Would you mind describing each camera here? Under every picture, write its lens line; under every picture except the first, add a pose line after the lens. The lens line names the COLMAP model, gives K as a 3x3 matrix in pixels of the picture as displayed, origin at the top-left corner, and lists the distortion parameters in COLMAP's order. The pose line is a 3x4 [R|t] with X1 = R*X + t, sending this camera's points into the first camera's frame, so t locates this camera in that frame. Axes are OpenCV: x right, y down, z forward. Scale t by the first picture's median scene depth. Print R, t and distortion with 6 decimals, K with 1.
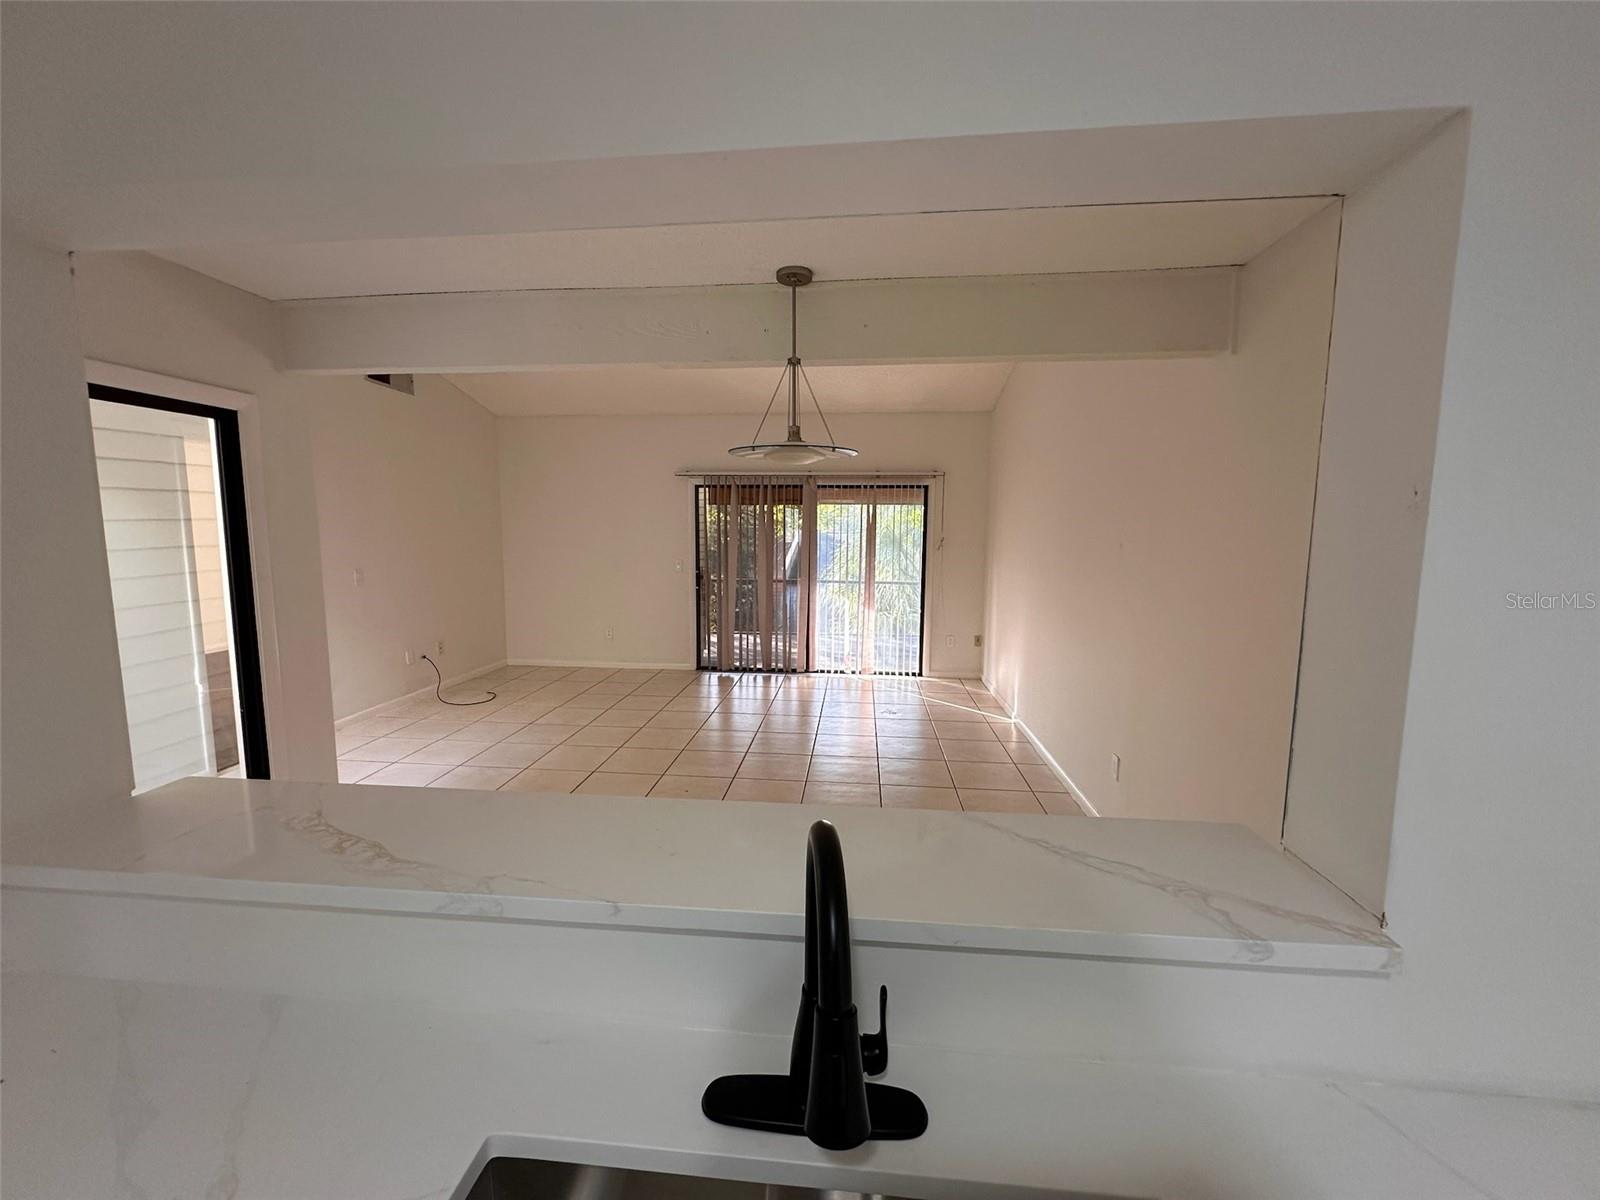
lens RADIAL K [[638.1, 0, 799.0], [0, 638.1, 596.1], [0, 0, 1]] dist [-0.002399, 0.000438]
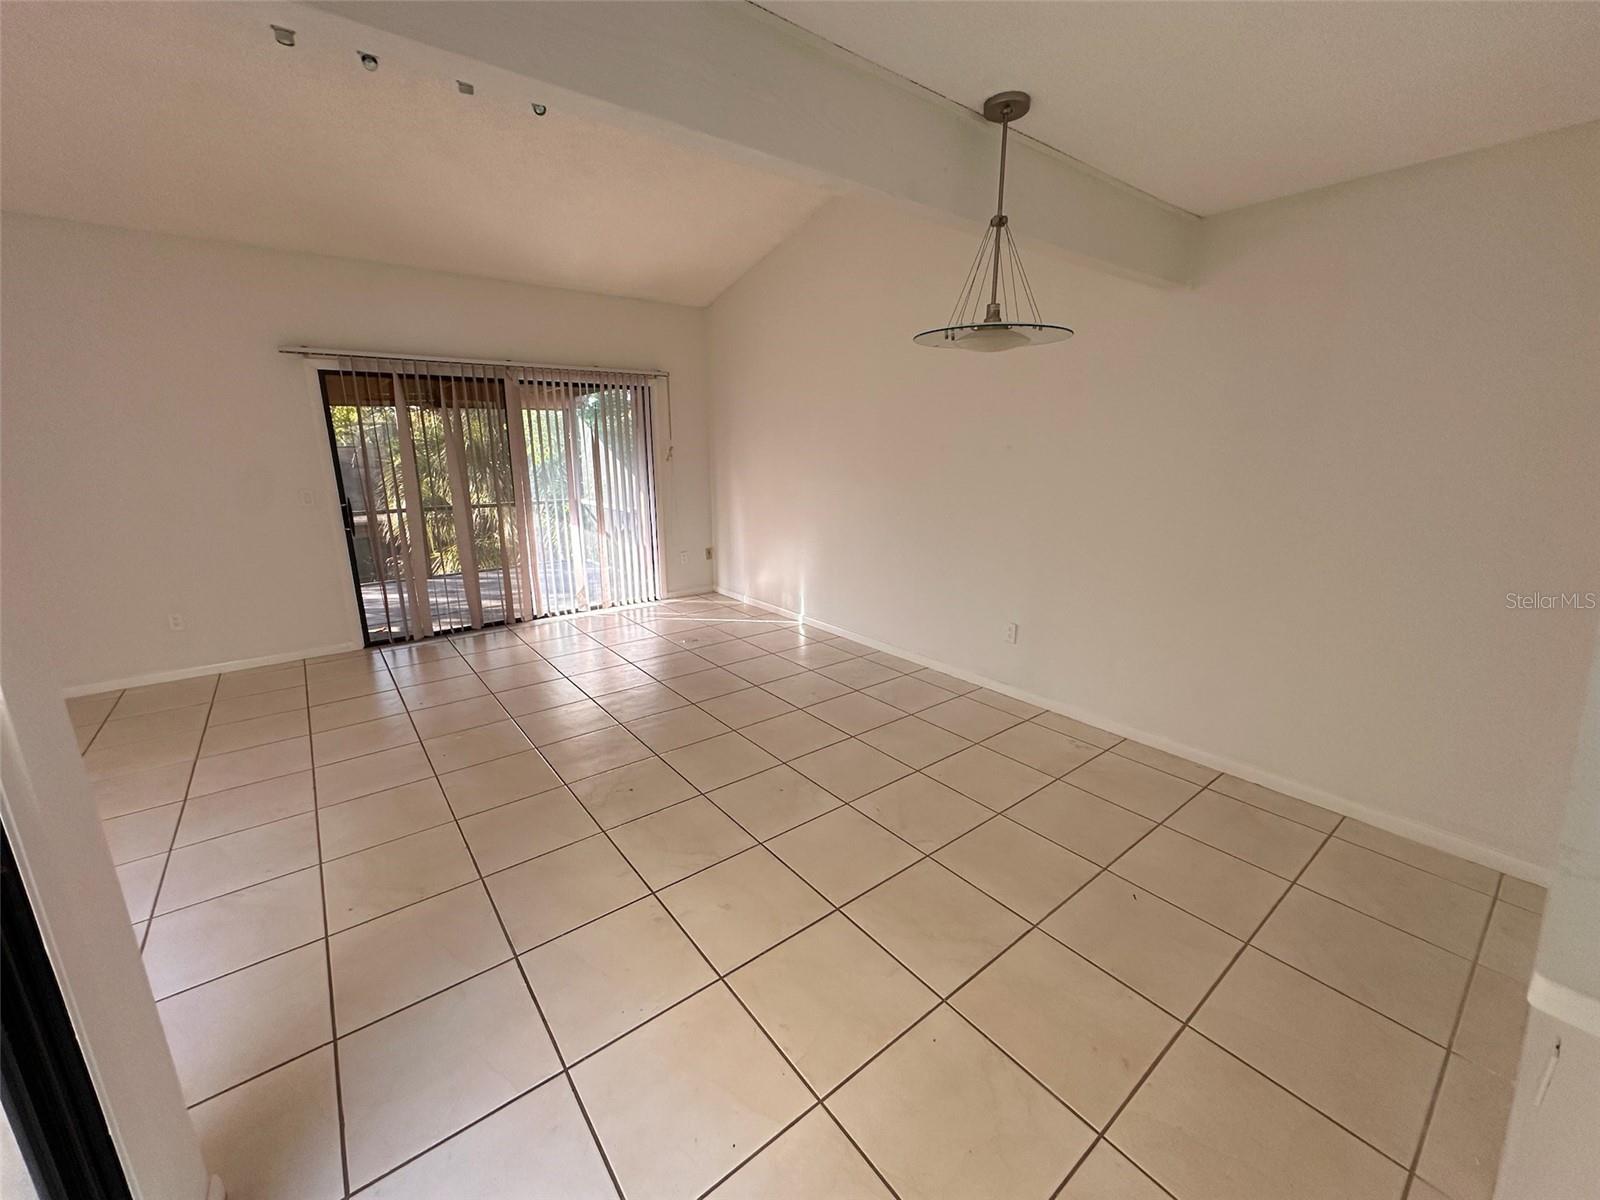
lens RADIAL K [[638.1, 0, 799.0], [0, 638.1, 596.1], [0, 0, 1]] dist [-0.002399, 0.000438]
pose [[0.725875, -0.172953, 0.665727, -0.284242], [0.081720, 0.982700, 0.166198, -0.017418], [-0.682955, -0.066236, 0.727451, 0.188734]]
